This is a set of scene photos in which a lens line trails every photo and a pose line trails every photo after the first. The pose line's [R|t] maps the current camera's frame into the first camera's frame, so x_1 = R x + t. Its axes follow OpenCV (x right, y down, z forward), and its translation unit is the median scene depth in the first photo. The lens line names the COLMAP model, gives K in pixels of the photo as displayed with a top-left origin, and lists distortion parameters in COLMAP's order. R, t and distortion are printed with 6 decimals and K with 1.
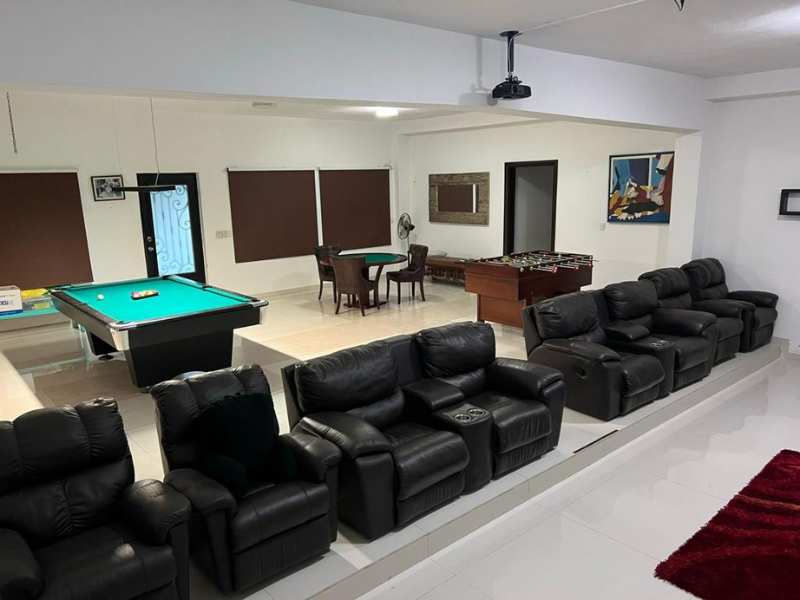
lens RADIAL K [[595.4, 0, 400.4], [0, 595.4, 300.5], [0, 0, 1]] dist [0.002567, 0.005777]
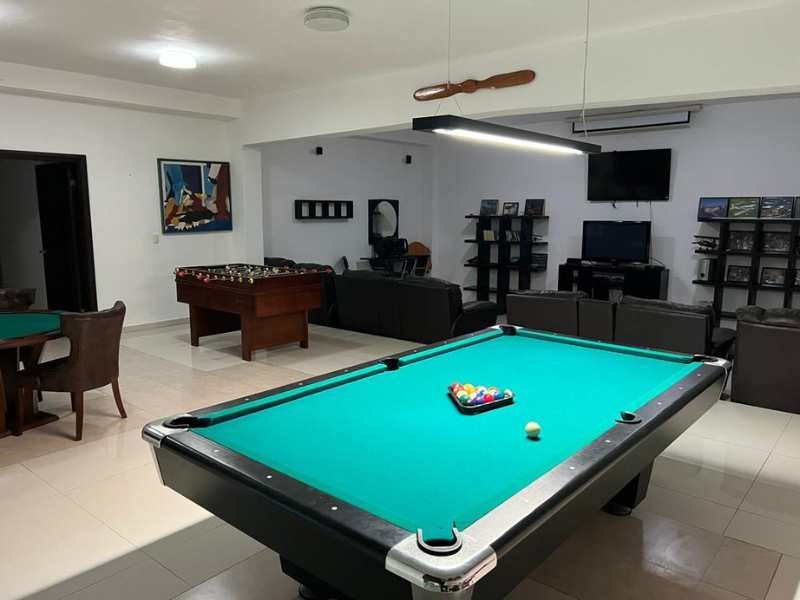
lens RADIAL K [[595.4, 0, 400.3], [0, 595.4, 300.1], [0, 0, 1]] dist [0.002567, 0.005777]
pose [[-0.153621, -0.125755, 0.980095, -0.611644], [0.200148, 0.967349, 0.155490, -0.107418], [-0.967647, 0.220051, -0.123435, 0.824265]]
